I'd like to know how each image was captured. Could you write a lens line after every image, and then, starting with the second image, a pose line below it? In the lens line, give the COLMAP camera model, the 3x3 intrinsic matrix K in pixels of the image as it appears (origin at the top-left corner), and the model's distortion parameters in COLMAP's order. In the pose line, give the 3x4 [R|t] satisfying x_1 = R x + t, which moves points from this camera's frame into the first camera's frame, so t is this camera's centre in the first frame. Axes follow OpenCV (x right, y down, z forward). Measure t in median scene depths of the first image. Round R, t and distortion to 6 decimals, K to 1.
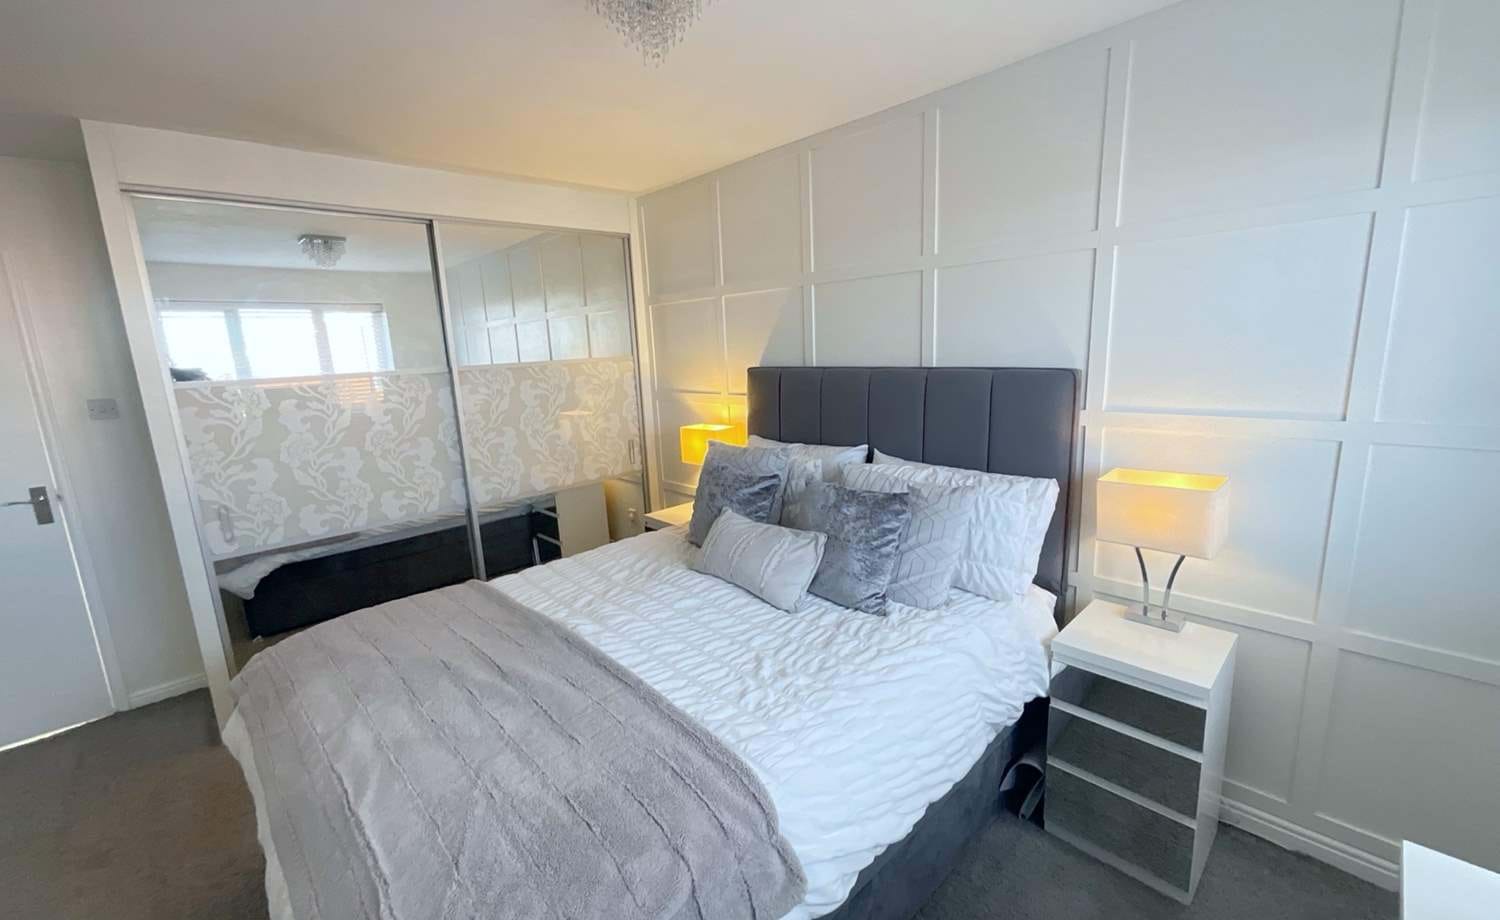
lens RADIAL K [[557.1, 0, 752.1], [0, 557.1, 442.7], [0, 0, 1]] dist [0.000903, 0.000148]
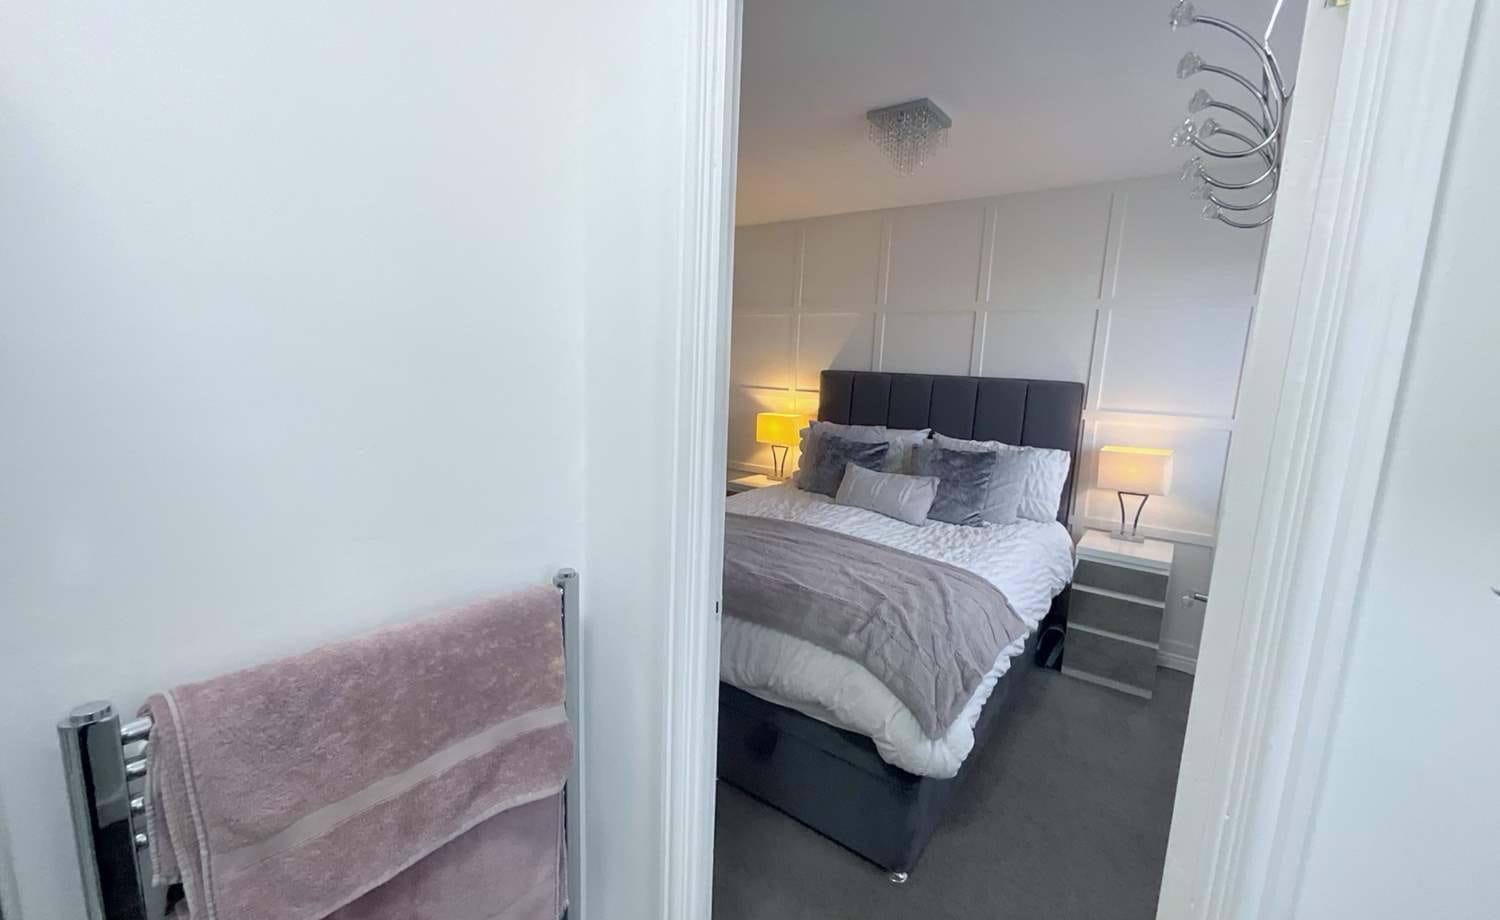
lens RADIAL K [[550.6, 0, 732.9], [0, 550.6, 434.1], [0, 0, 1]] dist [-0.017107, 0.000038]
pose [[0.988332, 0.057116, 0.141198, -0.651252], [-0.051196, 0.997664, -0.045218, 0.142277], [-0.143451, 0.037461, 0.988948, -0.415753]]
